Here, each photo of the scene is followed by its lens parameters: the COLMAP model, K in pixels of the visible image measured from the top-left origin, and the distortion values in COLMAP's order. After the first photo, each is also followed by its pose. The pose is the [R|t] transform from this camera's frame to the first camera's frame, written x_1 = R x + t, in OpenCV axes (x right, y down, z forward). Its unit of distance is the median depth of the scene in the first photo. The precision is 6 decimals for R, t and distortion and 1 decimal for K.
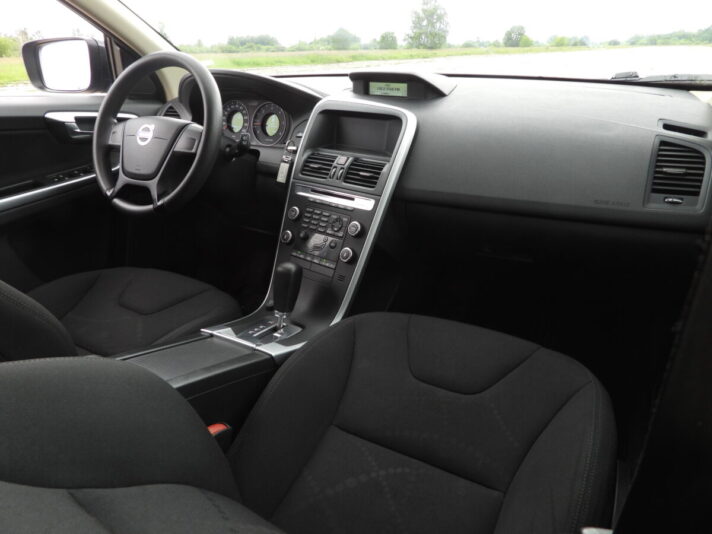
lens RADIAL K [[509.1, 0, 357.8], [0, 509.1, 266.6], [0, 0, 1]] dist [-0.017961, 0.006308]
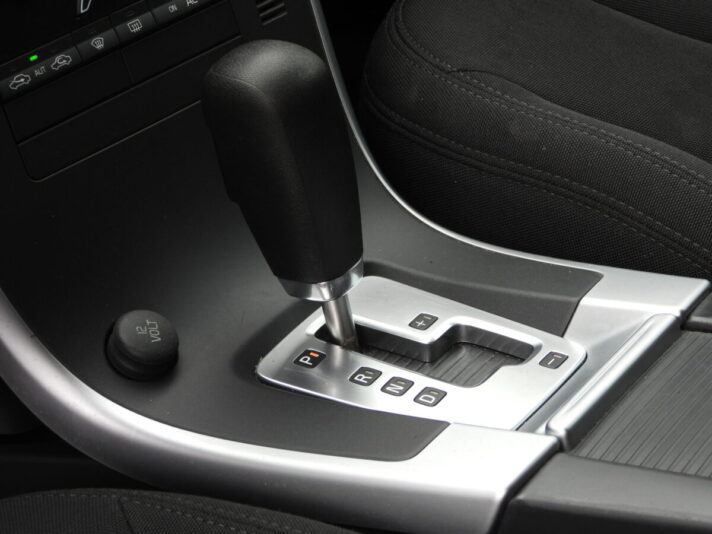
lens RADIAL K [[2641.6, 0, 355.9], [0, 2641.6, 267.1], [0, 0, 1]] dist [-0.358670, 0.000000]
pose [[0.052317, -0.560483, 0.826512, -0.923746], [0.349129, 0.785683, 0.510696, -0.407818], [-0.935613, 0.261841, 0.236786, 0.650750]]
